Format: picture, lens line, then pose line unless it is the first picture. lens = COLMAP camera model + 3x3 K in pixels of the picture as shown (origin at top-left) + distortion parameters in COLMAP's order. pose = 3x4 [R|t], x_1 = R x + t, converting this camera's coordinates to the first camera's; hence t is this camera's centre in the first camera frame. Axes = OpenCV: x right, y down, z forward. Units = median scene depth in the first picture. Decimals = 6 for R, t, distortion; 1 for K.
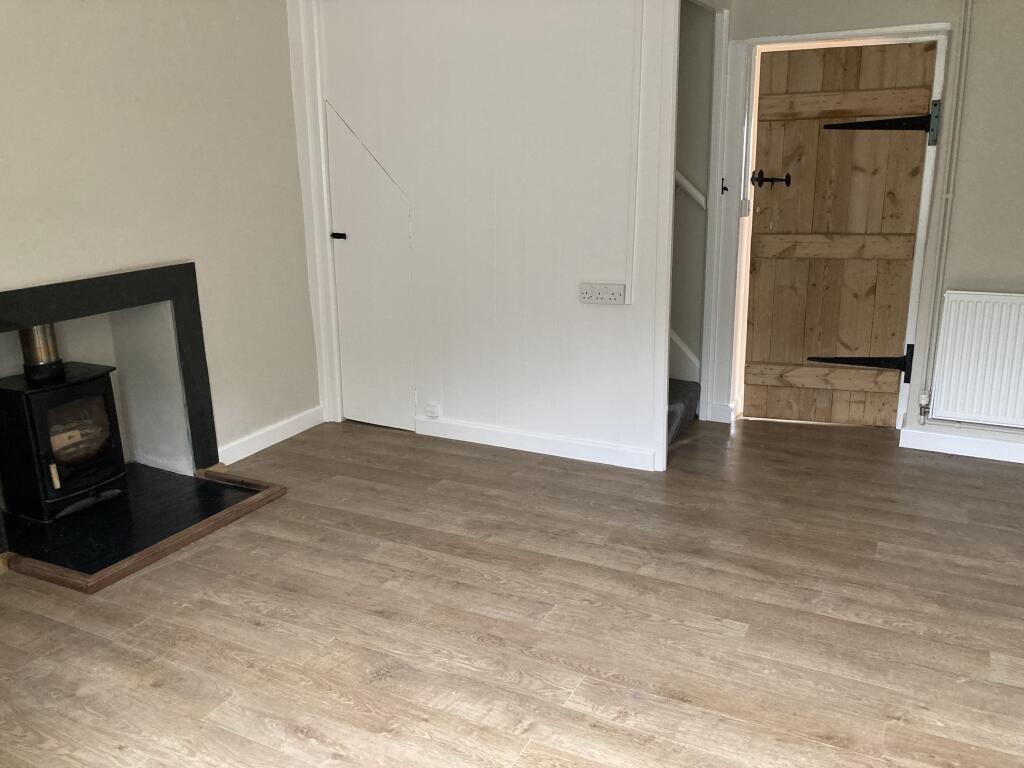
lens RADIAL K [[842.3, 0, 505.9], [0, 842.3, 383.8], [0, 0, 1]] dist [0.020013, -0.005778]
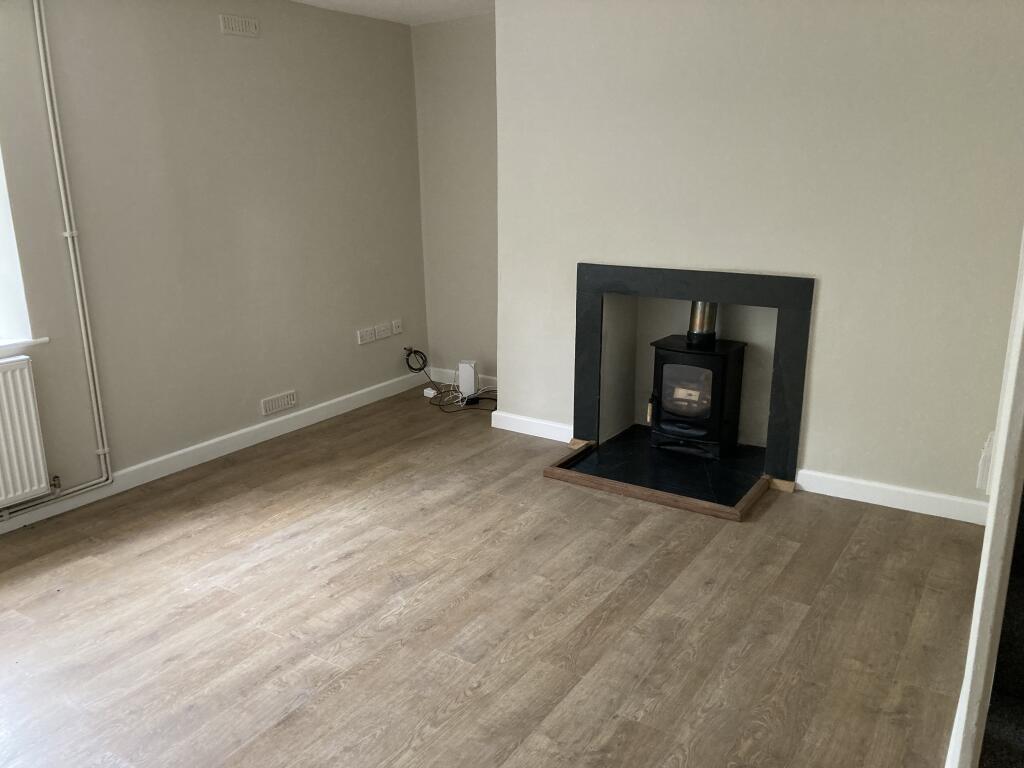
lens RADIAL K [[842.3, 0, 505.9], [0, 842.3, 383.8], [0, 0, 1]] dist [0.020013, -0.005778]
pose [[-0.096193, 0.282165, -0.954531, 0.796246], [-0.259276, 0.918770, 0.297722, -0.289449], [0.961001, 0.276125, -0.015221, 0.884742]]
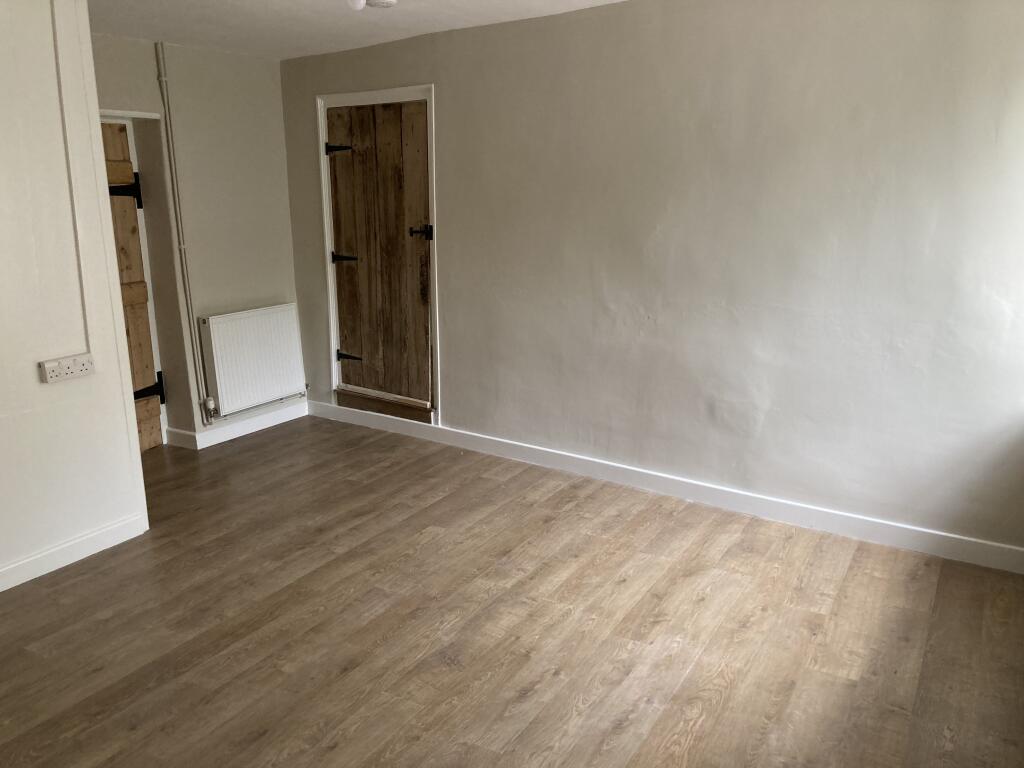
lens RADIAL K [[842.3, 0, 505.9], [0, 842.3, 383.8], [0, 0, 1]] dist [0.020013, -0.005778]
pose [[0.054230, -0.208897, 0.976433, -0.940654], [0.289958, 0.939030, 0.184791, -0.154365], [-0.955502, 0.273103, 0.111495, 0.568237]]
